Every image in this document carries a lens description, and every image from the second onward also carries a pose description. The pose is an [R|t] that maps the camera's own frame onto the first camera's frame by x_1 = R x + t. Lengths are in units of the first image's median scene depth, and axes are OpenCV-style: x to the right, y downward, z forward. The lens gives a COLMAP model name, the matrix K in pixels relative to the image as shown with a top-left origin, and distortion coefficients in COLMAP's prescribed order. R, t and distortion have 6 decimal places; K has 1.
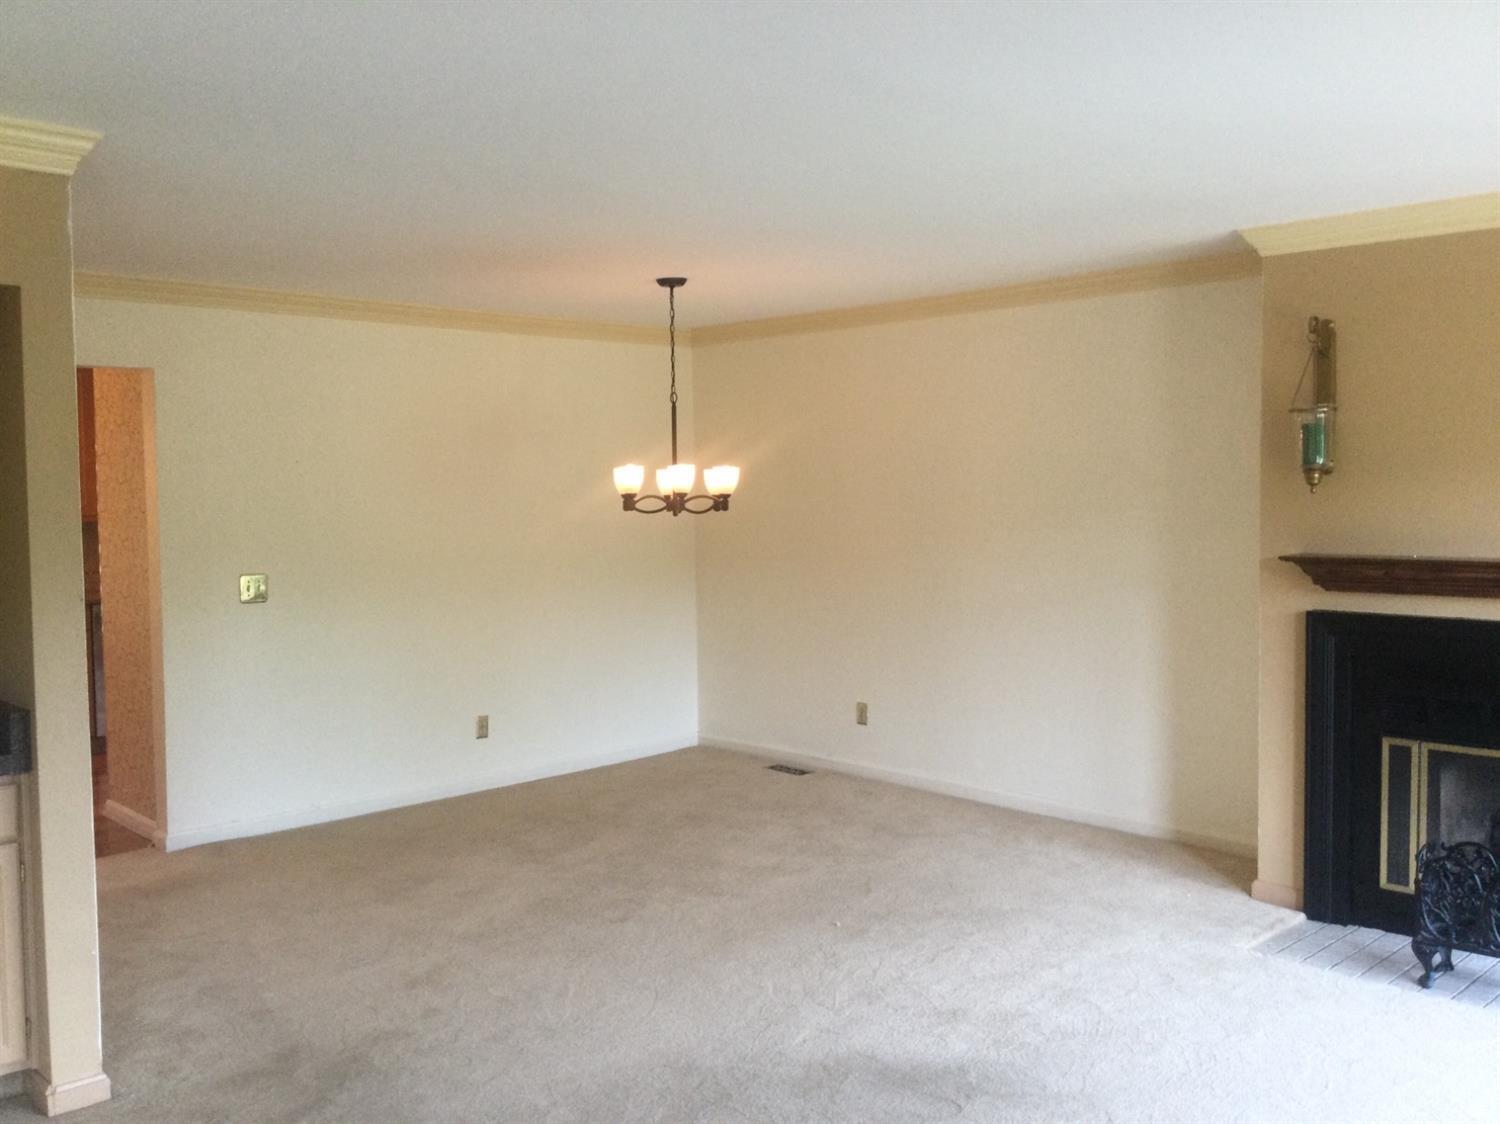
lens RADIAL K [[1354.2, 0, 750.0], [0, 1354.2, 562.0], [0, 0, 1]] dist [-0.083442, -0.003915]
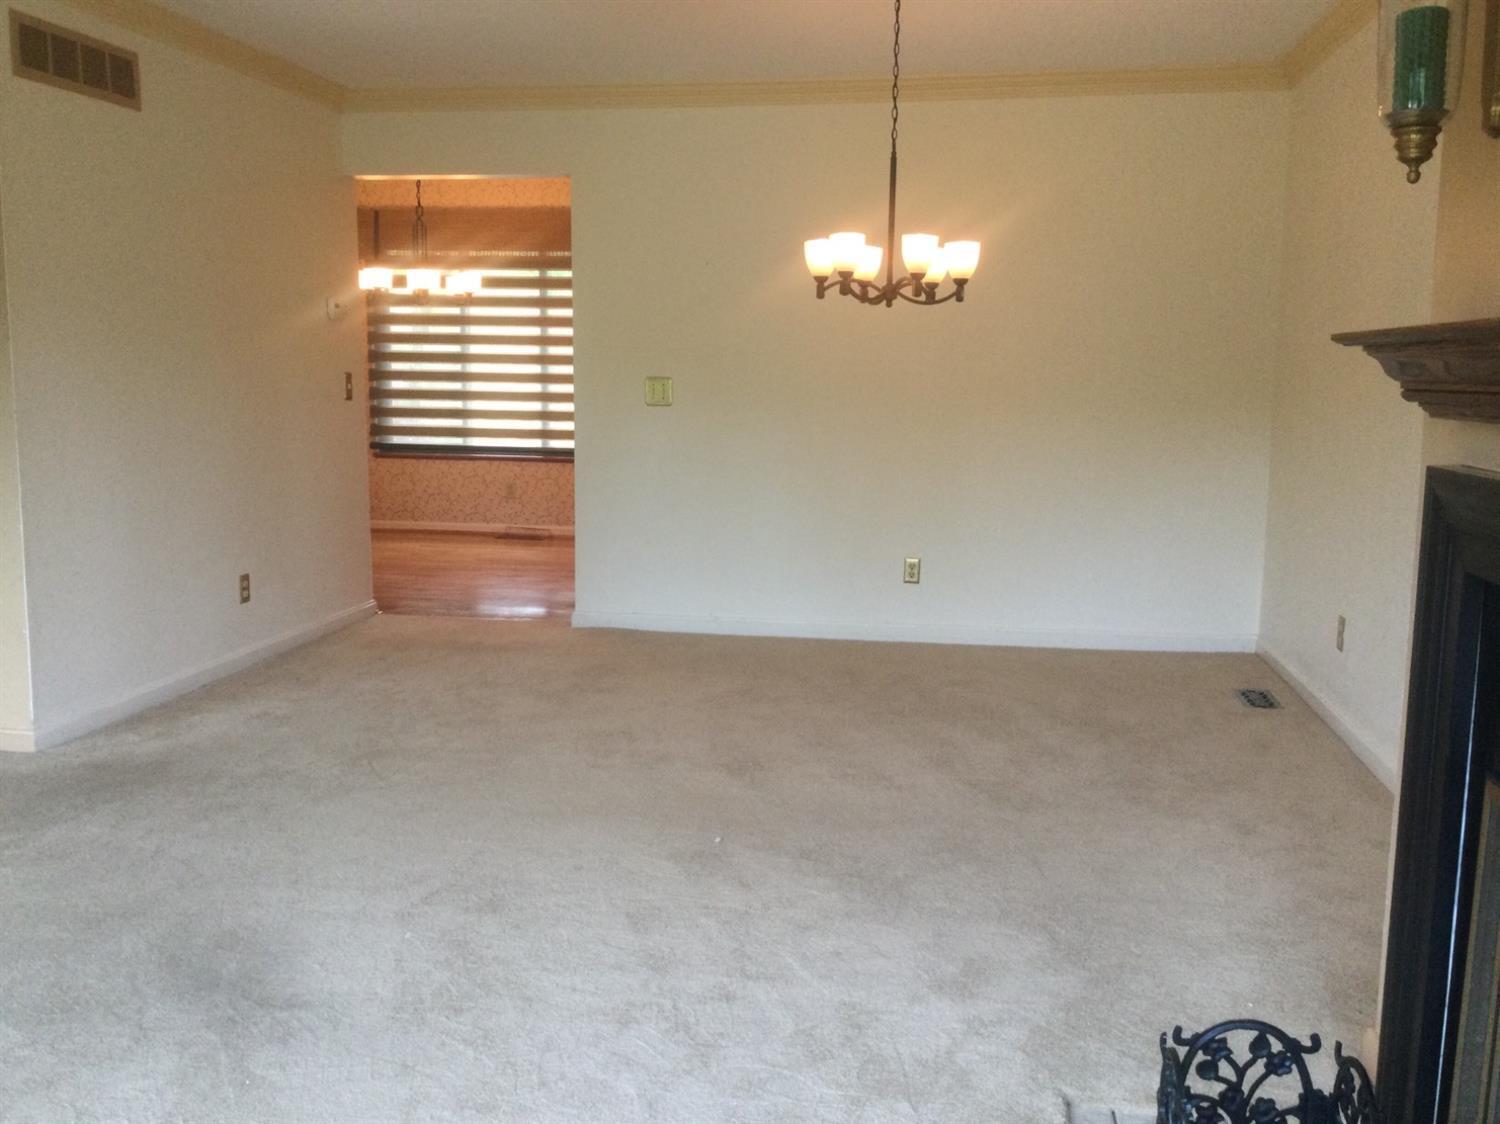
lens RADIAL K [[1354.2, 0, 750.0], [0, 1354.2, 562.0], [0, 0, 1]] dist [-0.083442, -0.003915]
pose [[0.623611, 0.133218, -0.770300, 0.507754], [-0.070621, 0.990944, 0.114204, 0.028139], [0.778538, -0.016819, 0.627372, 0.452731]]
